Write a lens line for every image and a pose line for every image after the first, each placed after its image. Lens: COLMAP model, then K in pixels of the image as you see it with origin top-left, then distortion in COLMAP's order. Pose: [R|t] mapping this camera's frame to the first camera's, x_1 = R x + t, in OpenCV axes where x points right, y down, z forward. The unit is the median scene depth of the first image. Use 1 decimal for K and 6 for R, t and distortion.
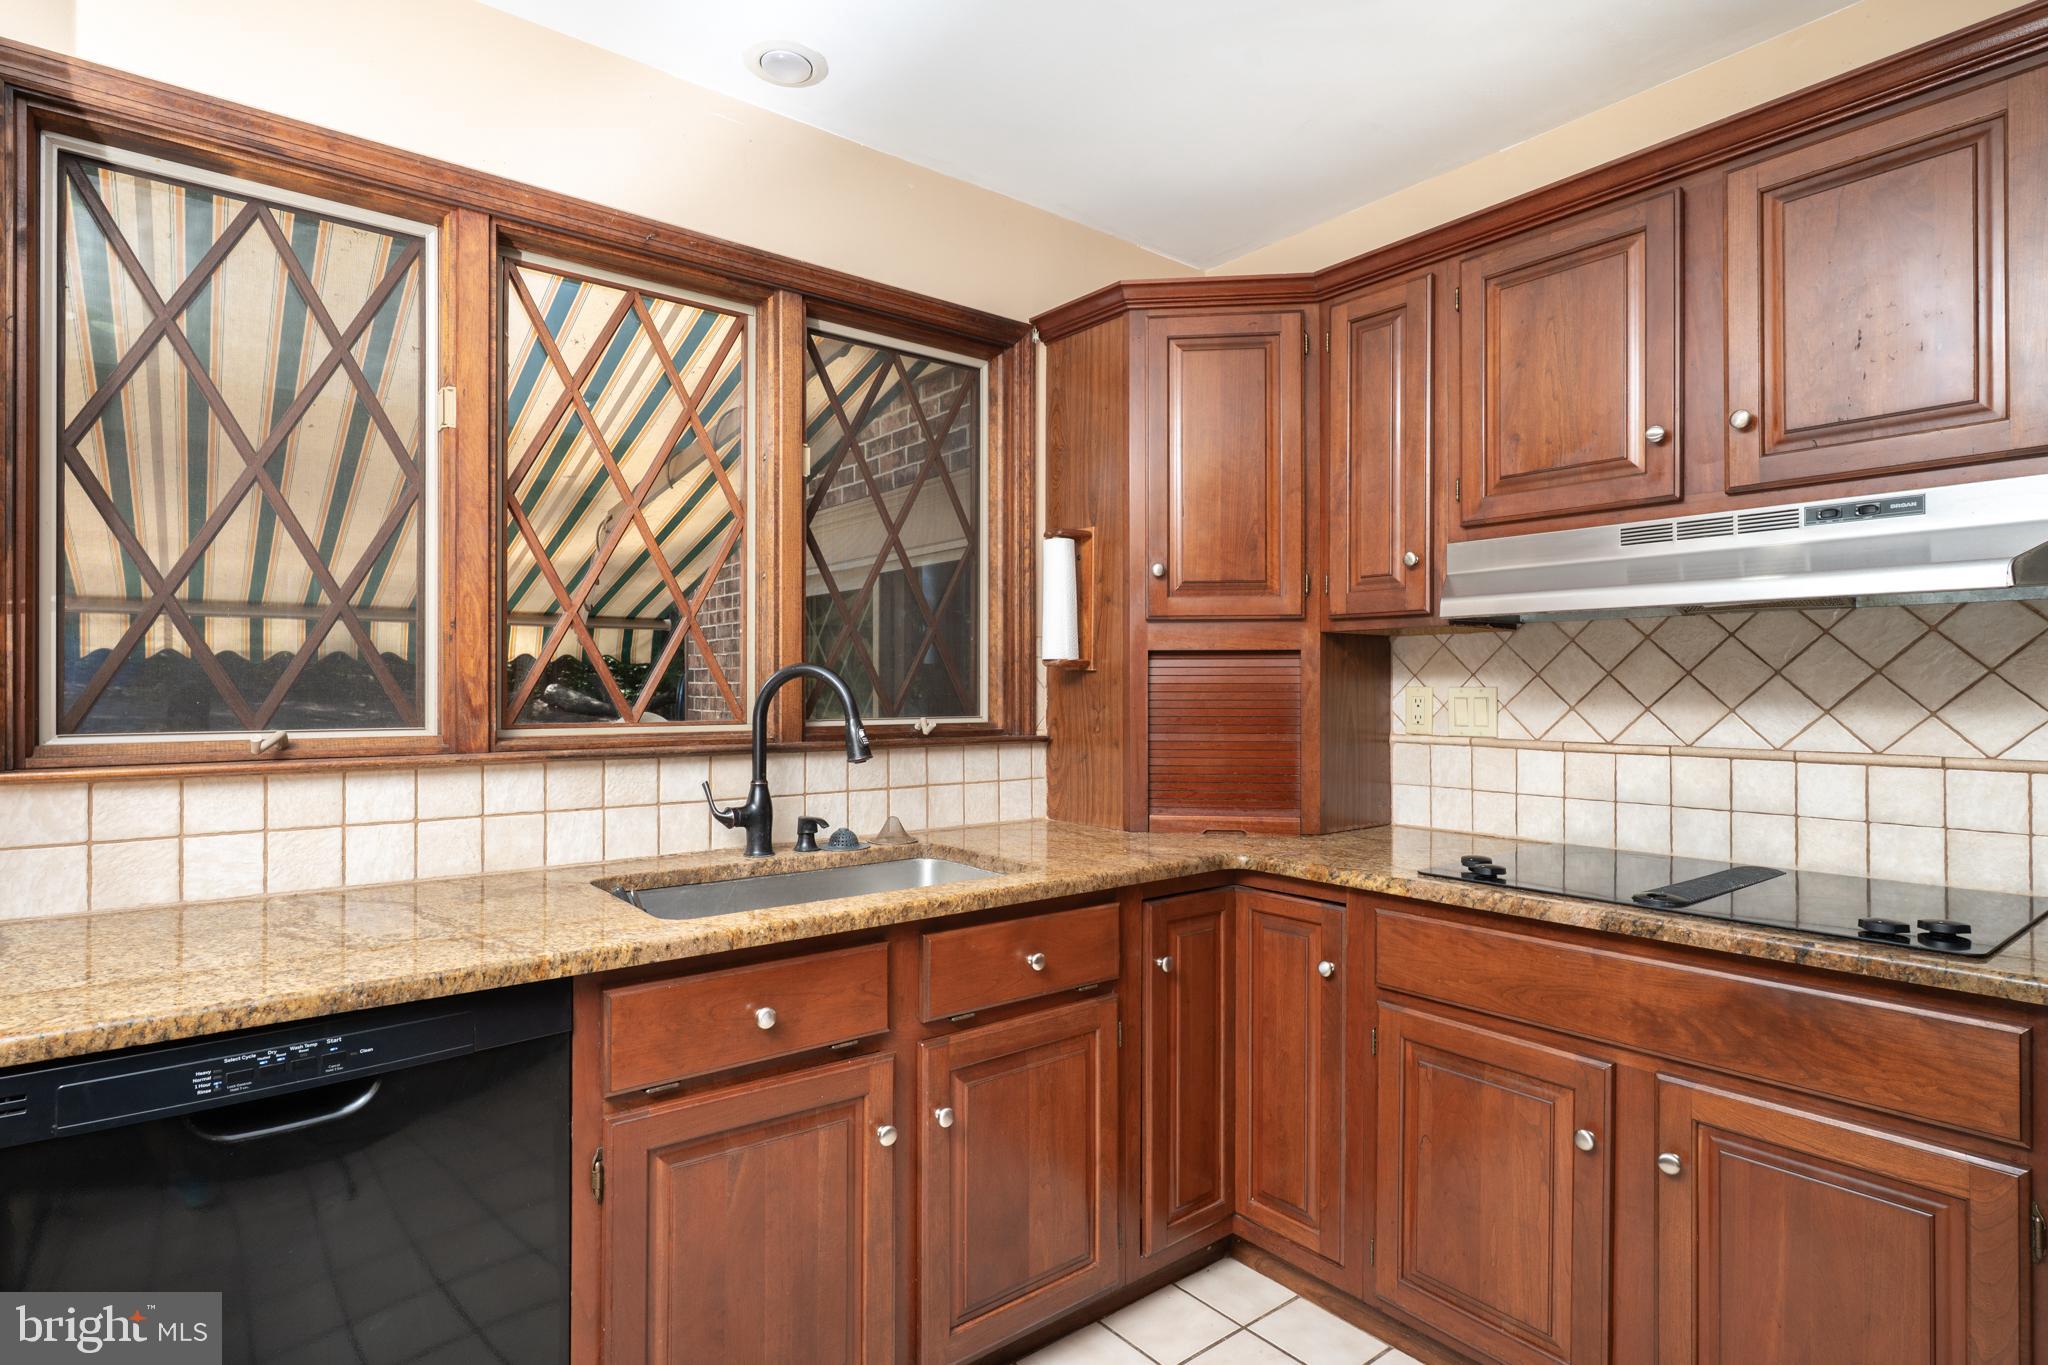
lens RADIAL K [[1049.0, 0, 1021.8], [0, 1049.0, 682.5], [0, 0, 1]] dist [0.005929, 0.000442]
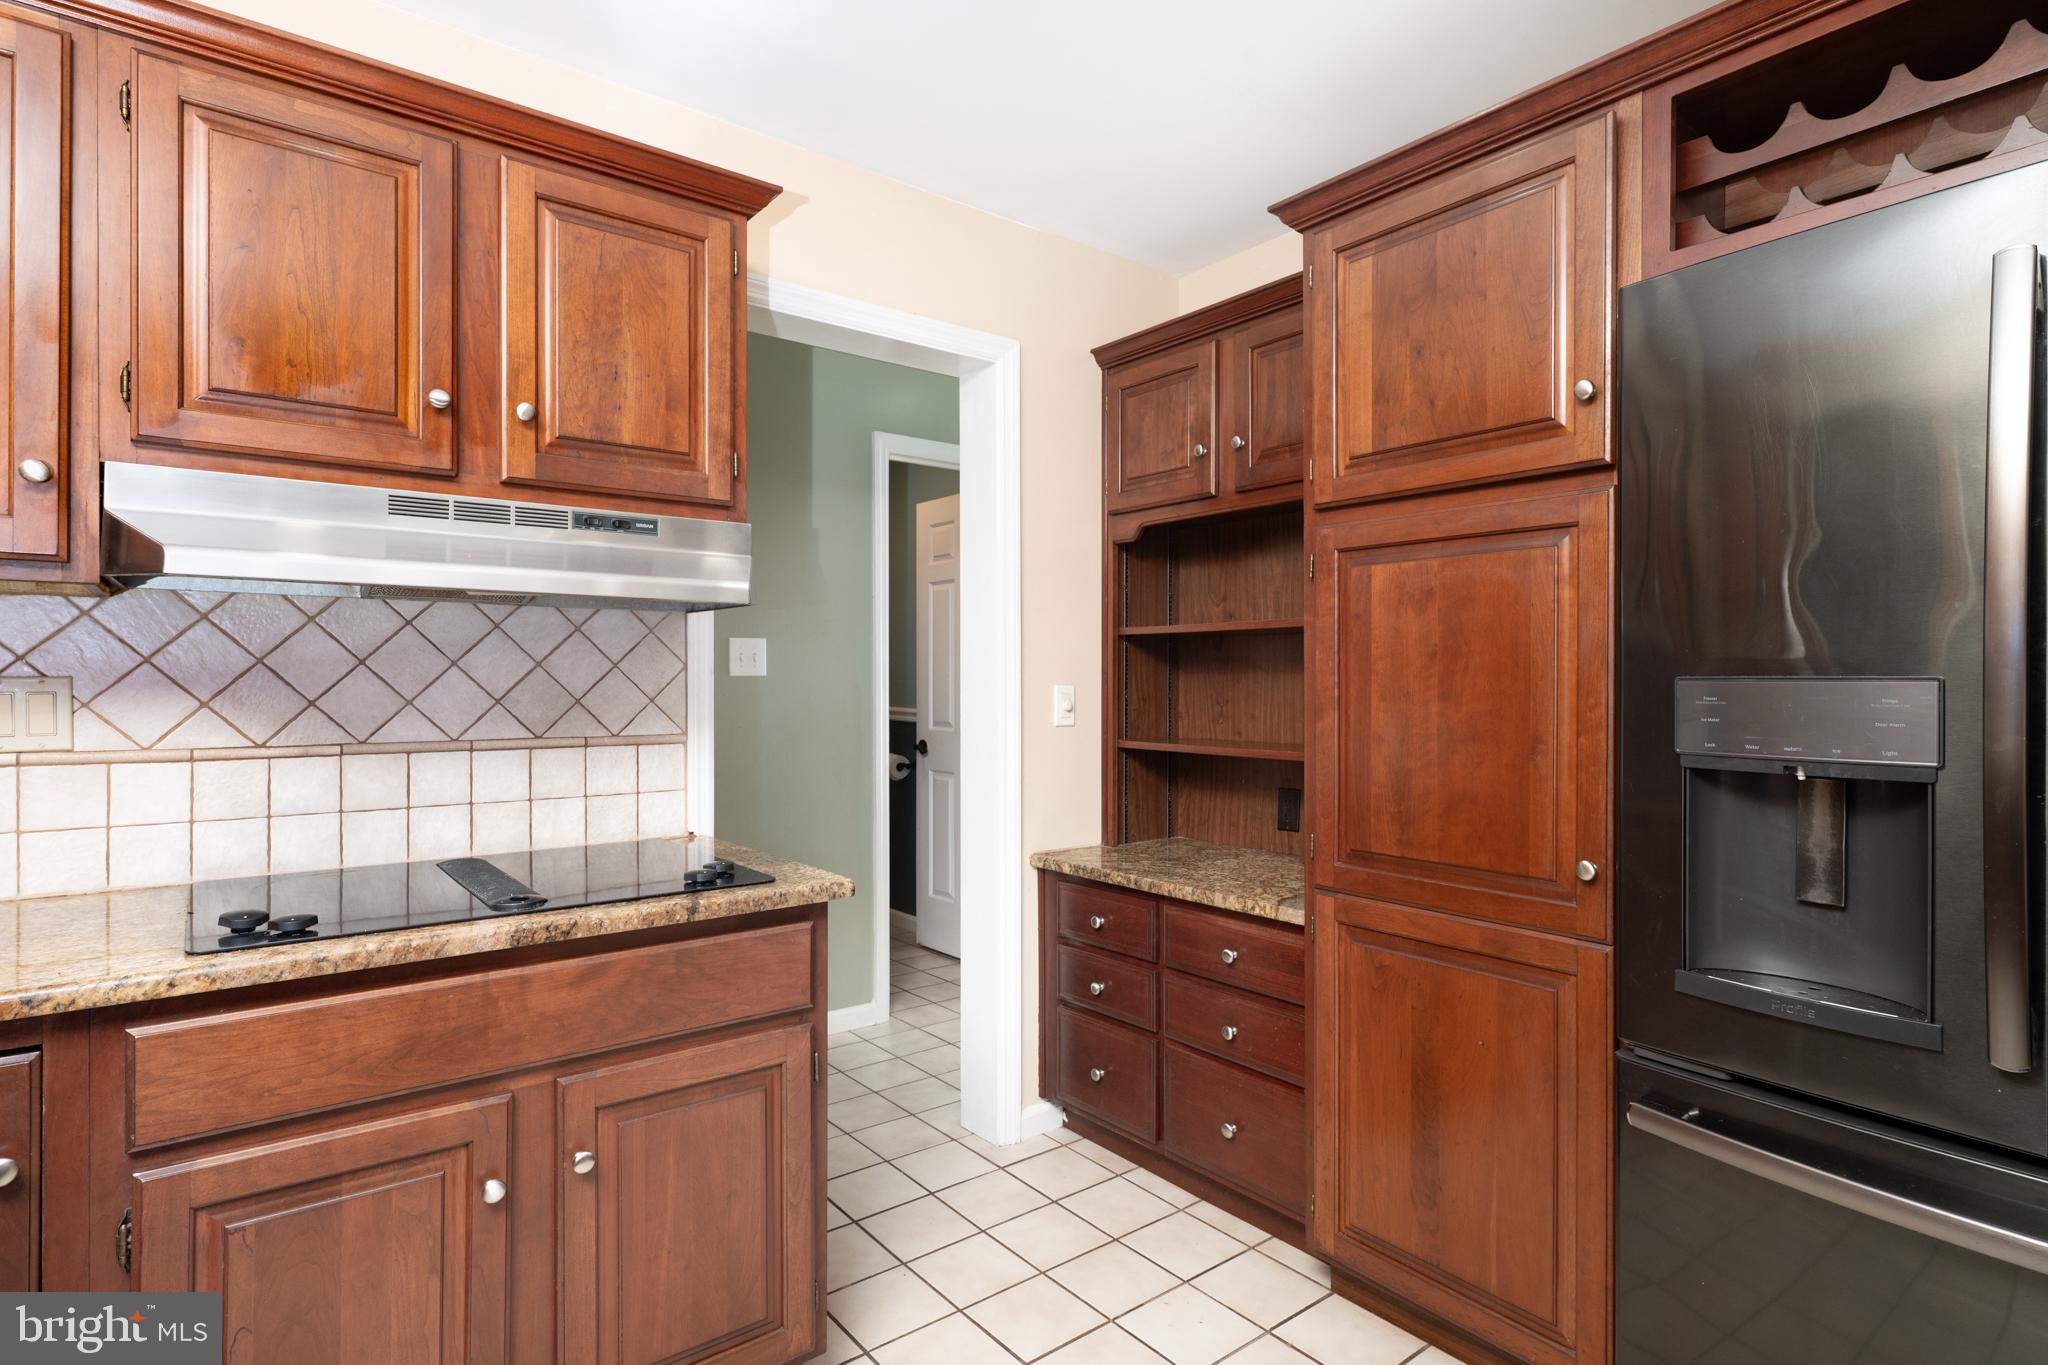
lens RADIAL K [[1049.0, 0, 1014.2], [0, 1049.0, 678.0], [0, 0, 1]] dist [0.005929, 0.000442]
pose [[0.008689, 0.005087, 0.999949, -0.295465], [-0.006676, 0.999965, -0.005029, 0.006179], [-0.999940, -0.006632, 0.008723, 0.483309]]
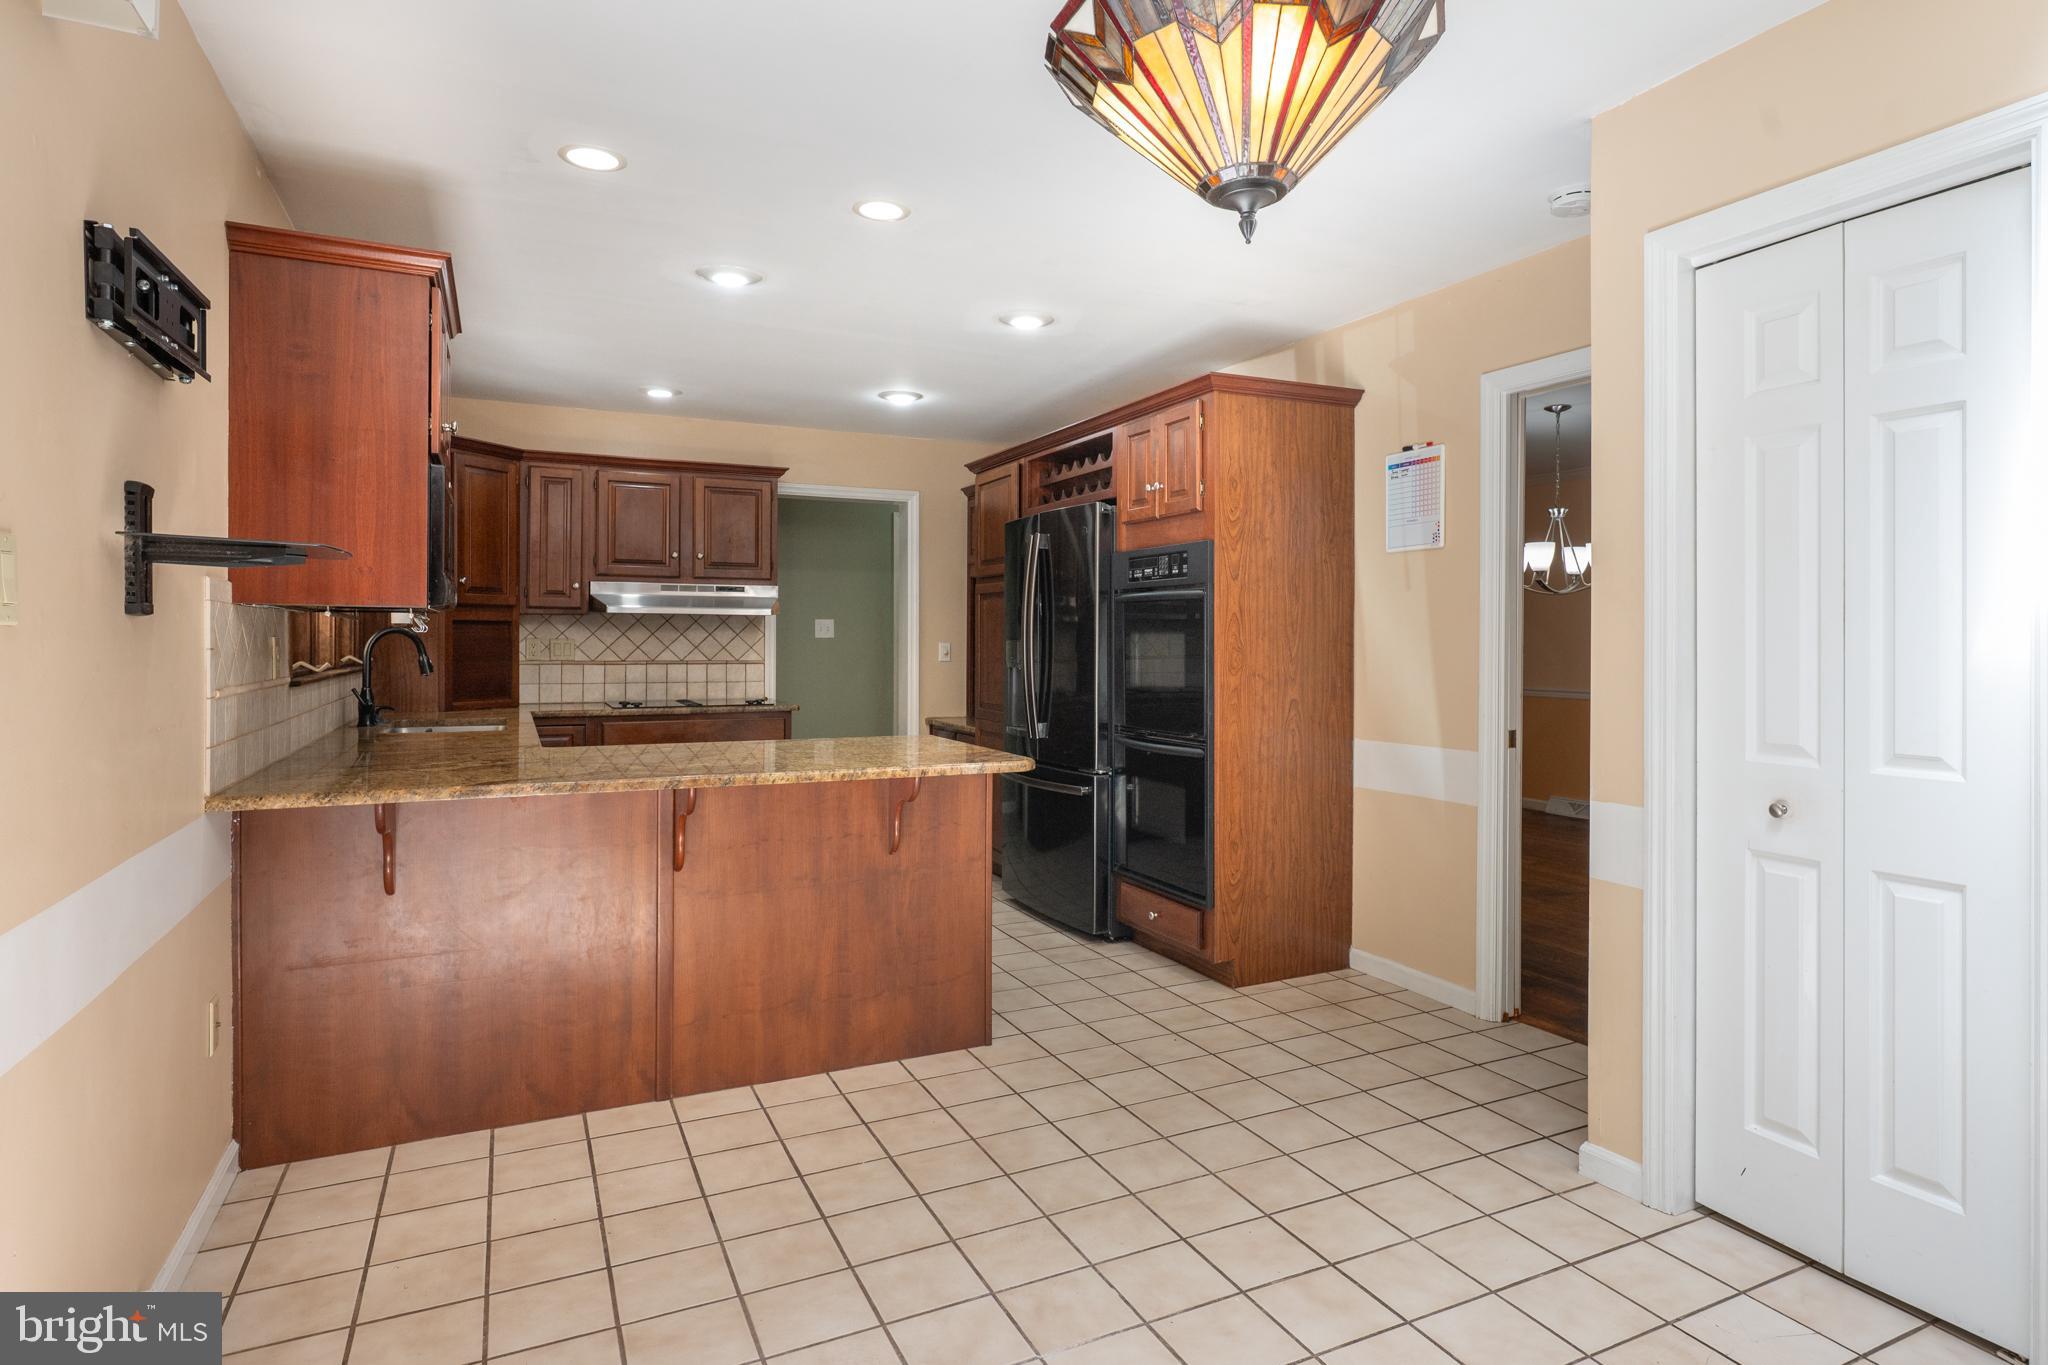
lens RADIAL K [[1049.0, 0, 1066.0], [0, 1049.0, 643.3], [0, 0, 1]] dist [0.005929, 0.000442]
pose [[0.197434, -0.003283, 0.980311, -2.080658], [-0.012247, 0.999908, 0.005815, -0.015265], [-0.980240, -0.013154, 0.197376, -0.679922]]
